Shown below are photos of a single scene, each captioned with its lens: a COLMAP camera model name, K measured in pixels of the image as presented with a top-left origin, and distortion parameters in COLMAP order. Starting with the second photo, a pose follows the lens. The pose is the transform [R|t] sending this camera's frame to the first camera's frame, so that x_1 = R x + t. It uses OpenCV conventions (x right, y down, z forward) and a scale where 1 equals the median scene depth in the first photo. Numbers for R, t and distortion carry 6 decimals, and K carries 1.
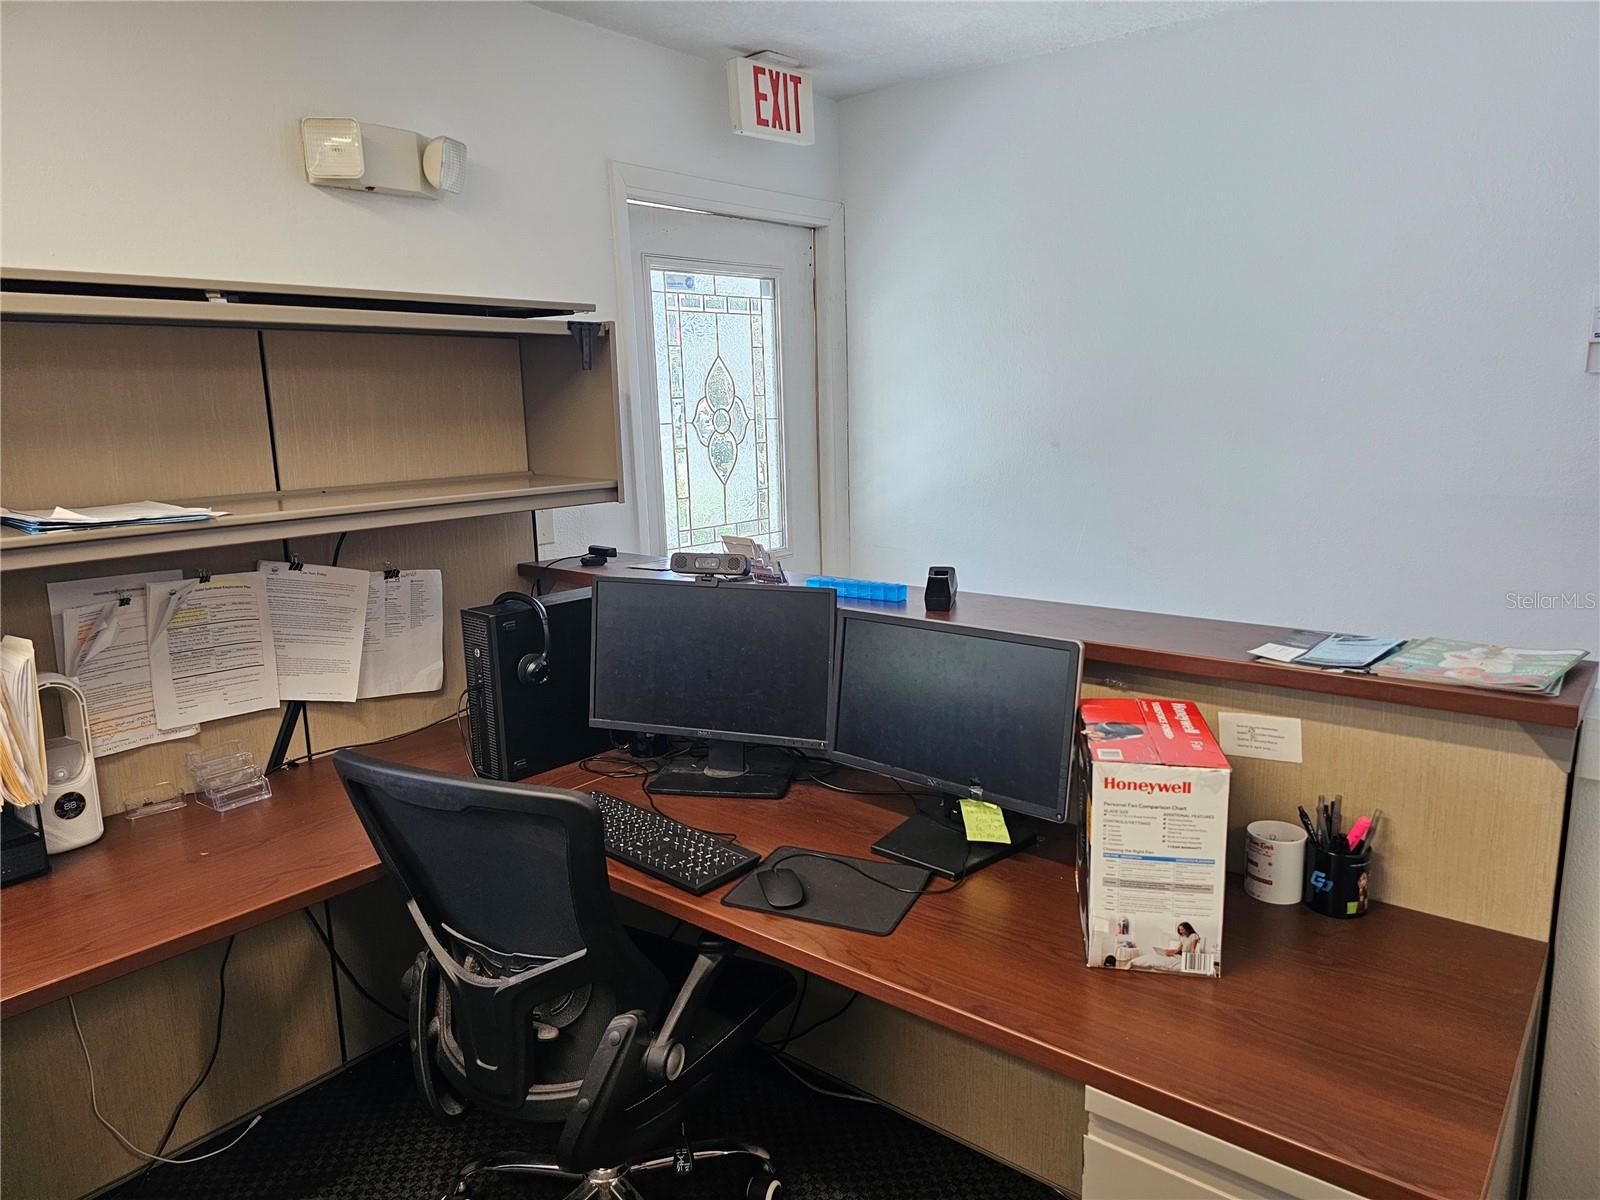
lens RADIAL K [[1075.0, 0, 802.2], [0, 1075.0, 598.7], [0, 0, 1]] dist [0.034364, -0.005170]
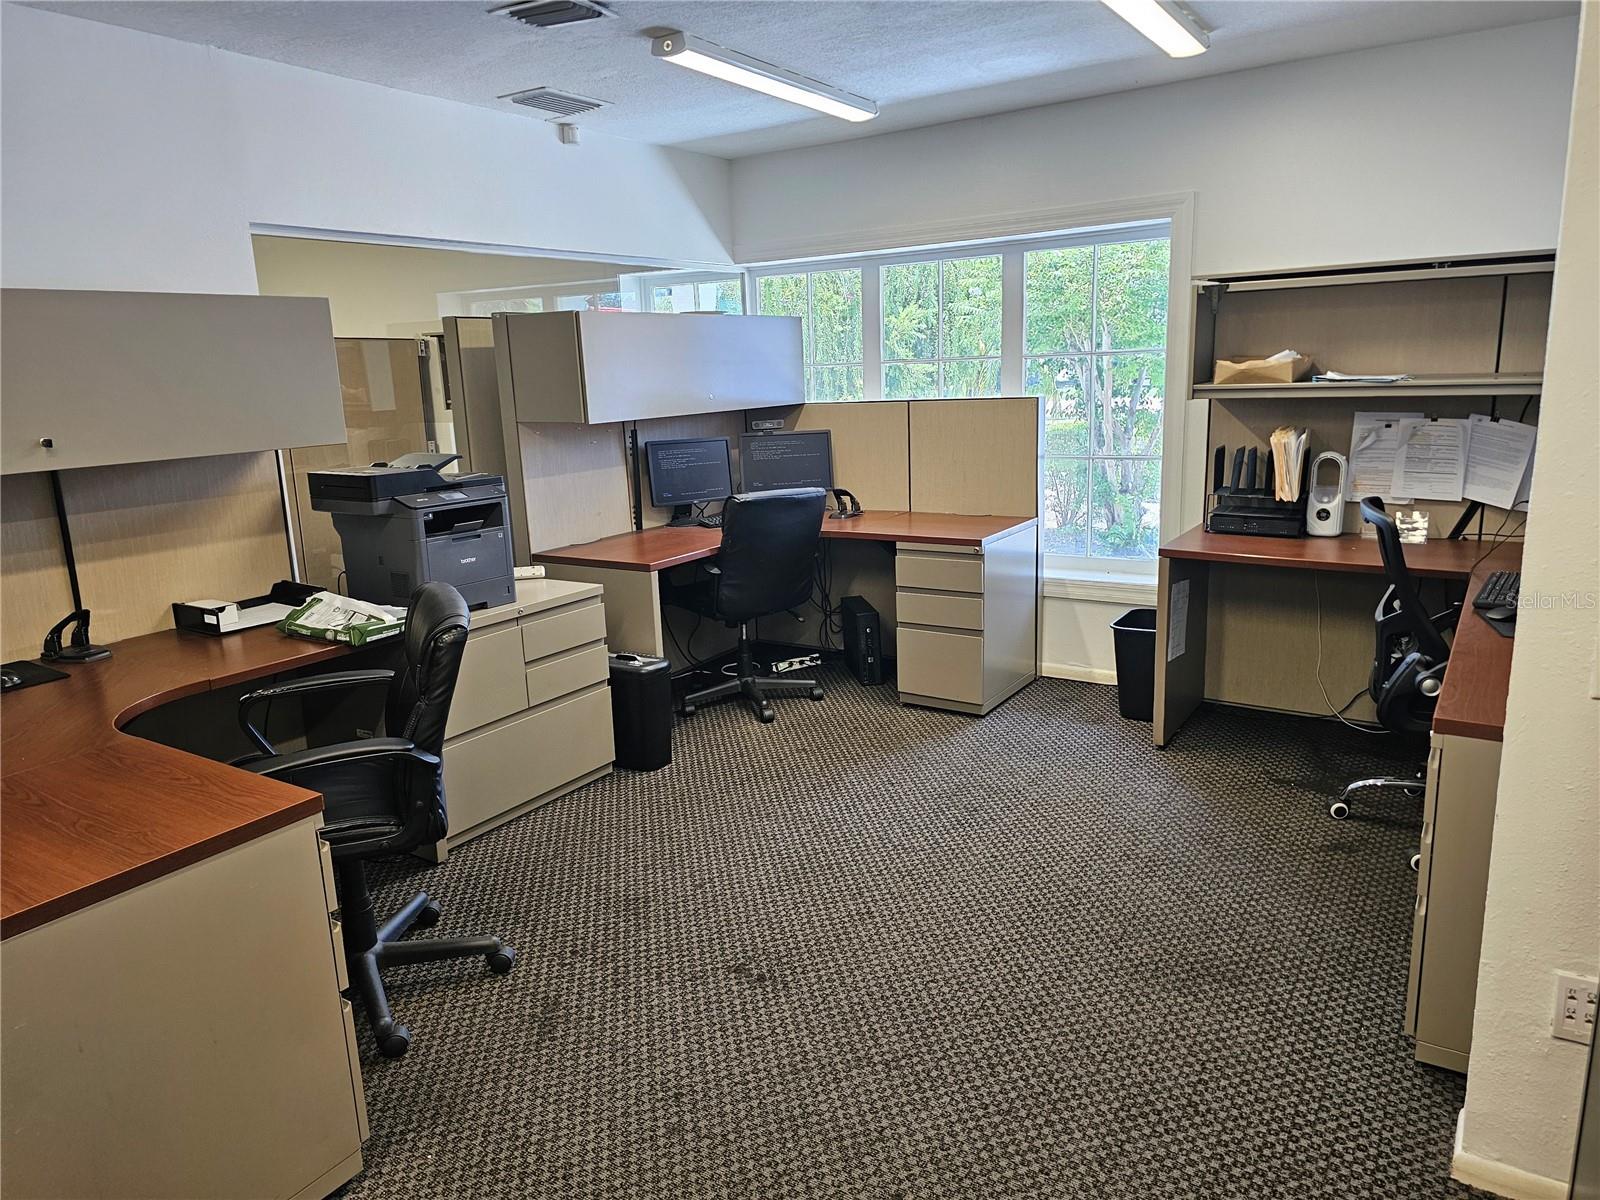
lens RADIAL K [[1075.0, 0, 801.9], [0, 1075.0, 600.2], [0, 0, 1]] dist [0.034364, -0.005170]
pose [[0.098859, 0.232822, -0.967482, 1.168669], [-0.158675, 0.963492, 0.215649, 0.047878], [0.982369, 0.132197, 0.132193, -0.235656]]
